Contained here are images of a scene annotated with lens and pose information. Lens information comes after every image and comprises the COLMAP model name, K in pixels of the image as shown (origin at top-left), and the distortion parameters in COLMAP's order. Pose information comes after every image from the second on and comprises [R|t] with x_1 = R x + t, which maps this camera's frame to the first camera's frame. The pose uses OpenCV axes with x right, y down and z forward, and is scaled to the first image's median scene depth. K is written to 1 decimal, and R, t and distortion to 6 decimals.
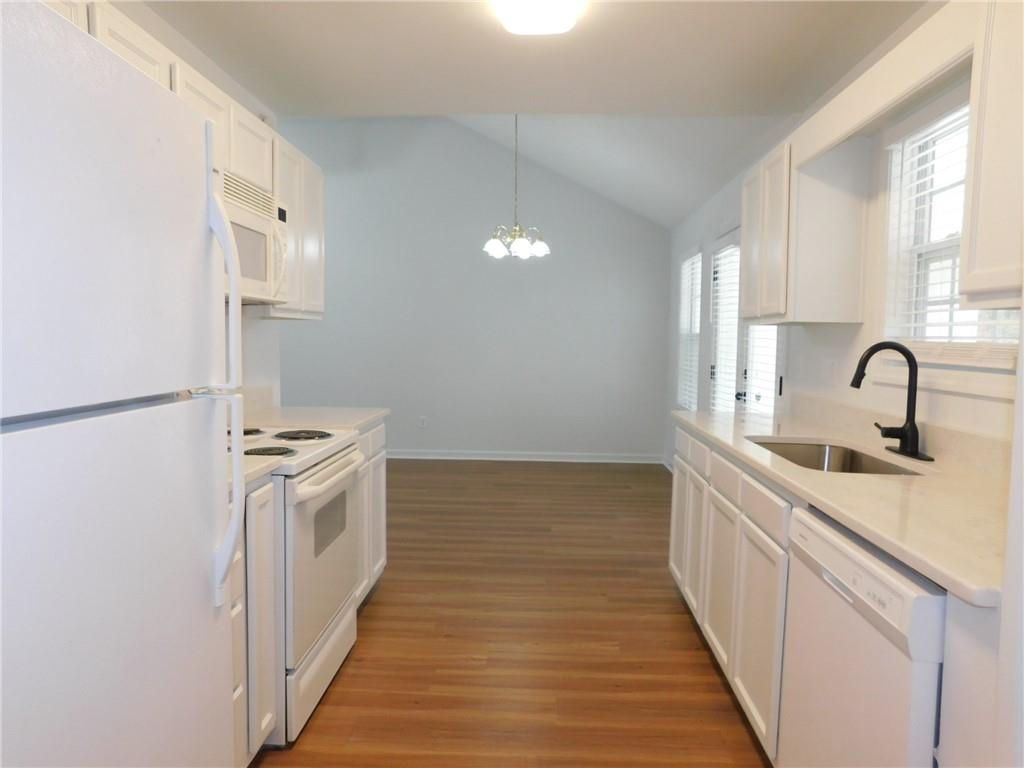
lens RADIAL K [[688.2, 0, 512.0], [0, 688.2, 384.0], [0, 0, 1]] dist [-0.009922, 0.001332]
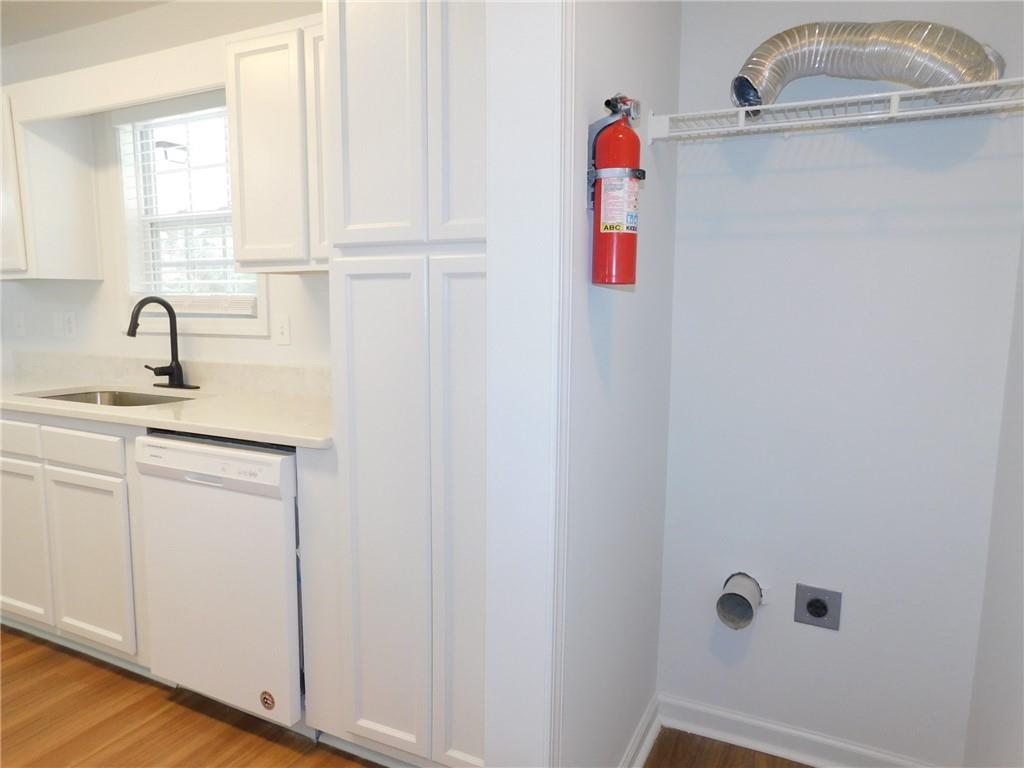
lens RADIAL K [[688.2, 0, 512.0], [0, 688.2, 384.0], [0, 0, 1]] dist [-0.009922, 0.001332]
pose [[0.382139, -0.126777, 0.915367, -0.338403], [0.068572, 0.991704, 0.108723, 0.002772], [-0.921557, 0.021221, 0.387662, -0.053809]]
